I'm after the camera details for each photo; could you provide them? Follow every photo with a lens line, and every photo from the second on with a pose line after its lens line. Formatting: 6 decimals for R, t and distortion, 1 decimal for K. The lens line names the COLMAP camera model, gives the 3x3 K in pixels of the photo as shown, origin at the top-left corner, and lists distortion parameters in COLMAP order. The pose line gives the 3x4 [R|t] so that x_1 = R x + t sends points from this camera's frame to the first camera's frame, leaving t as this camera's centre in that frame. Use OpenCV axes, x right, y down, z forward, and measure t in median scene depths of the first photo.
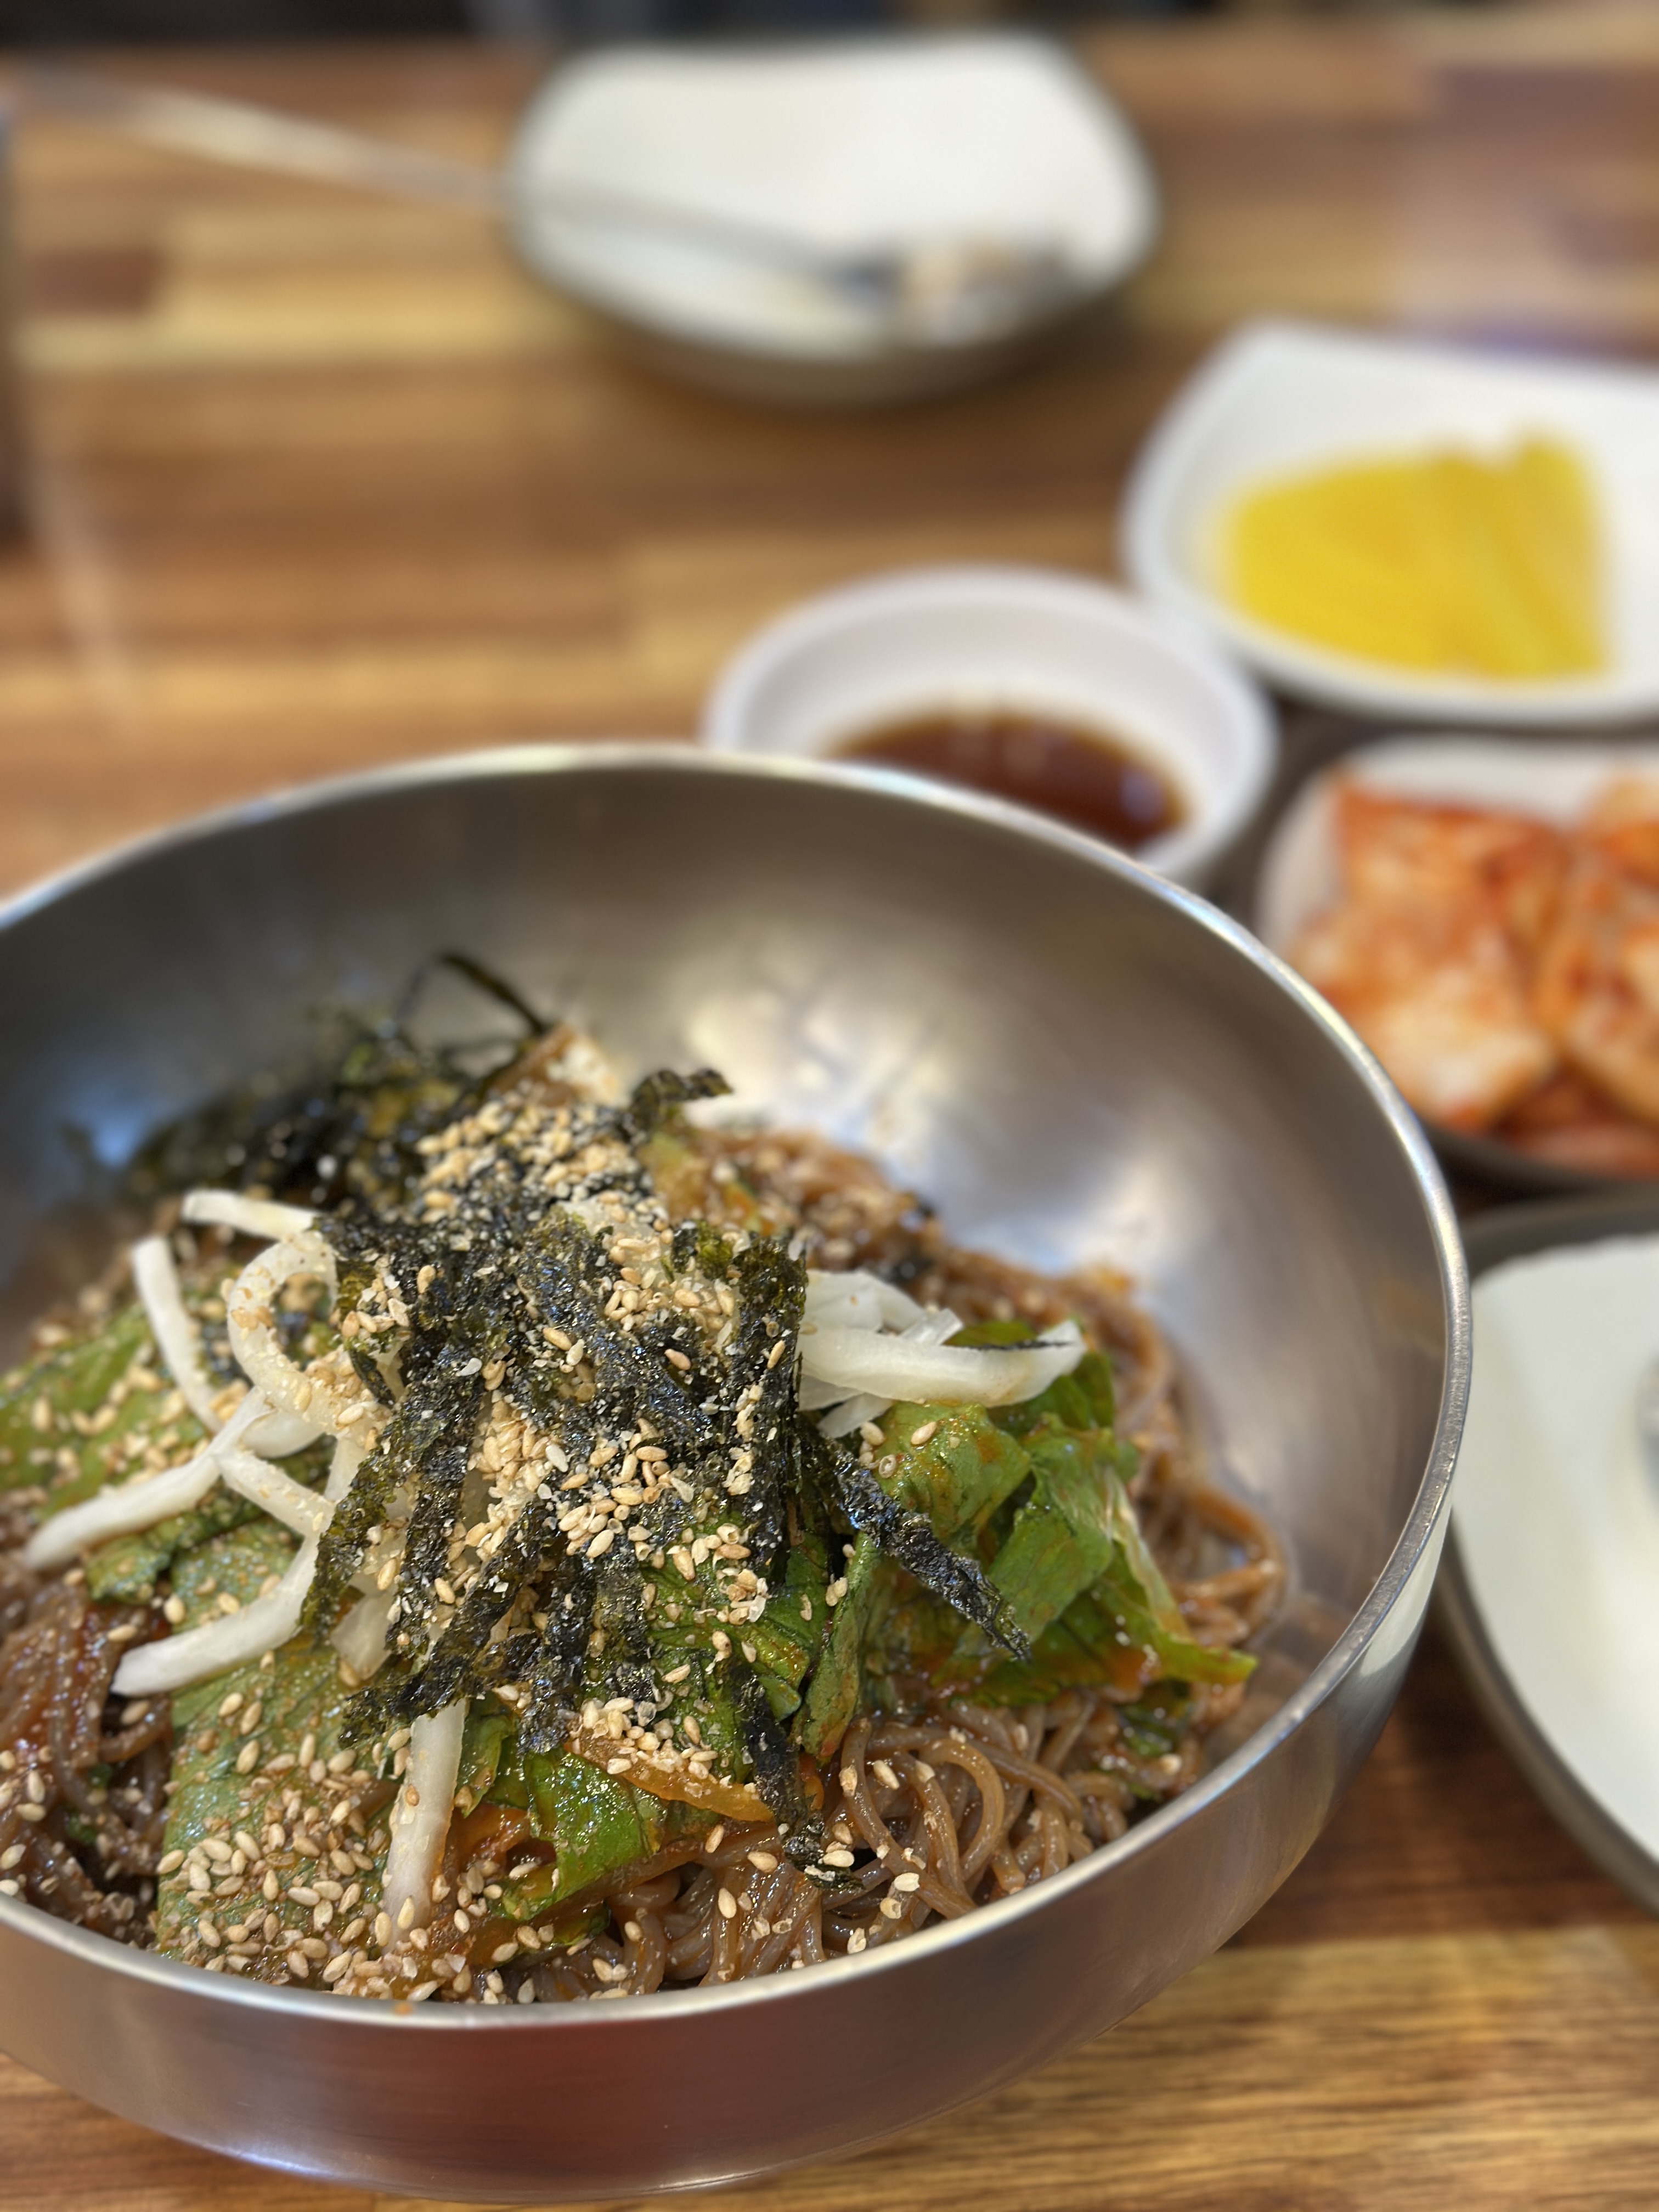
lens RADIAL K [[3059.0, 0, 829.5], [0, 3059.0, 1106.0], [0, 0, 1]] dist [0.324940, -0.852933]
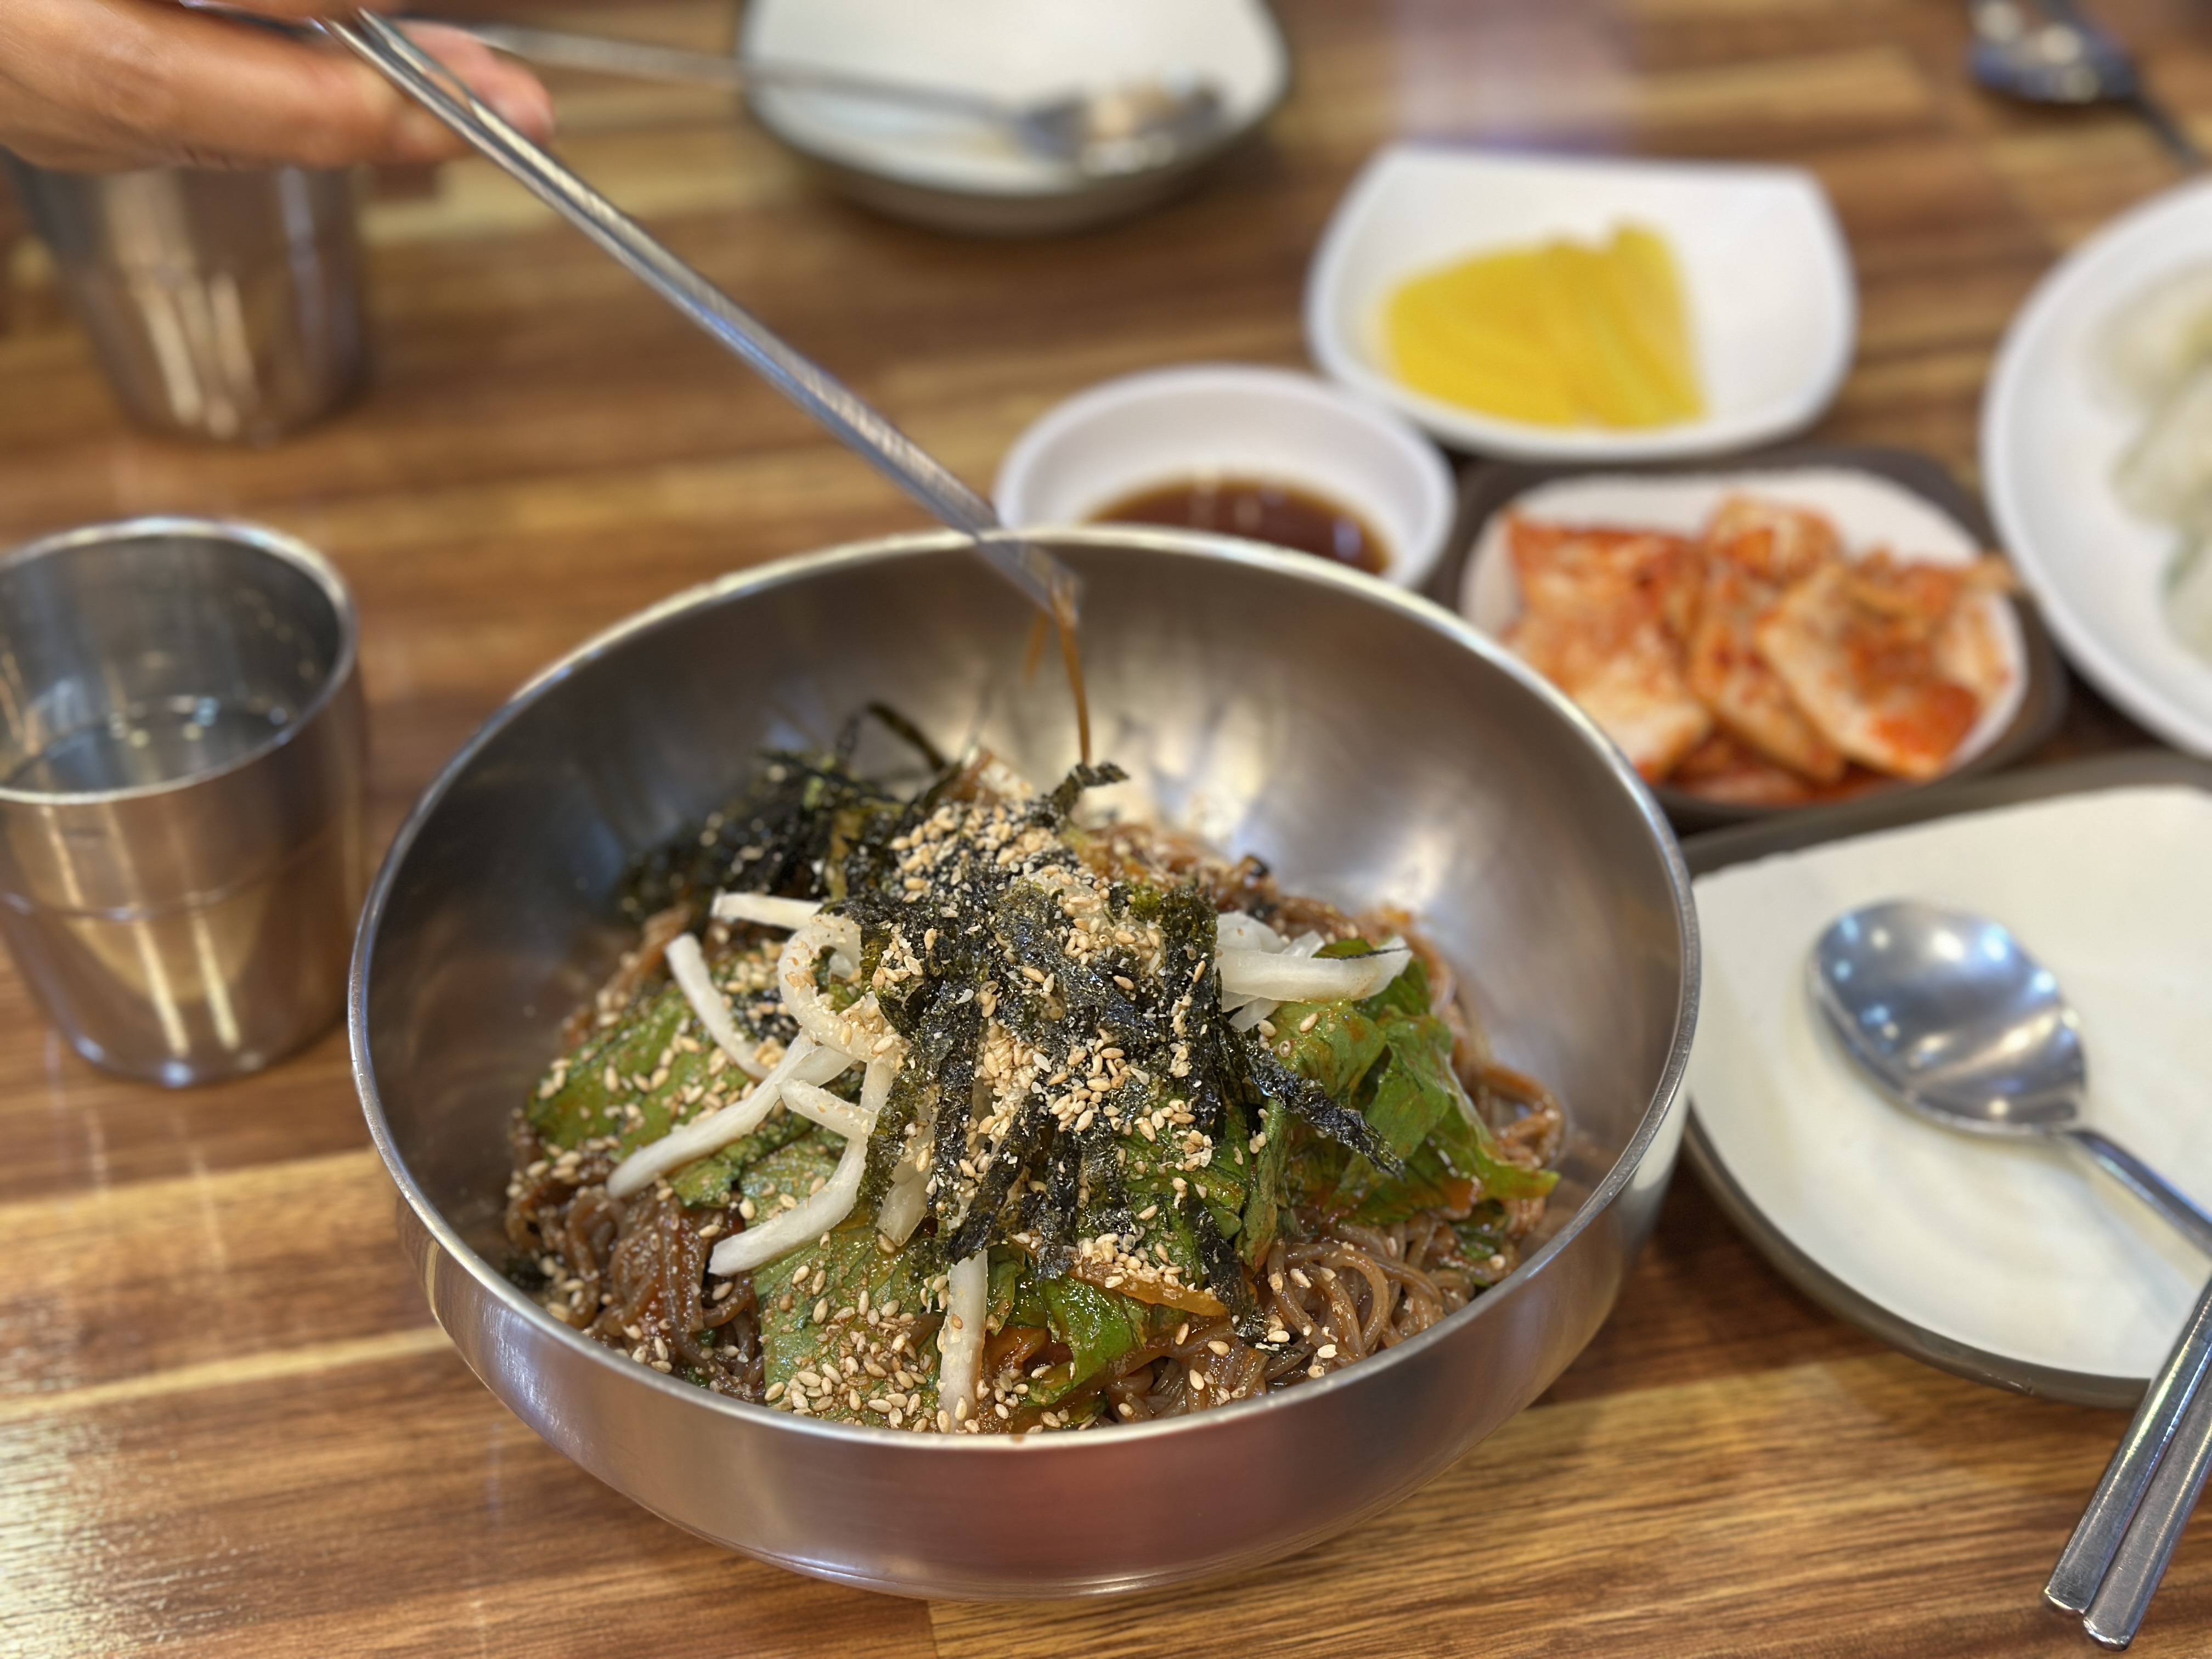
lens RADIAL K [[3059.0, 0, 1106.0], [0, 3059.0, 829.5], [0, 0, 1]] dist [0.324940, -0.852933]
pose [[0.993415, -0.082727, 0.079270, -0.152860], [0.083828, 0.996423, -0.010658, 0.028748], [-0.078105, 0.017233, 0.996796, -0.322757]]
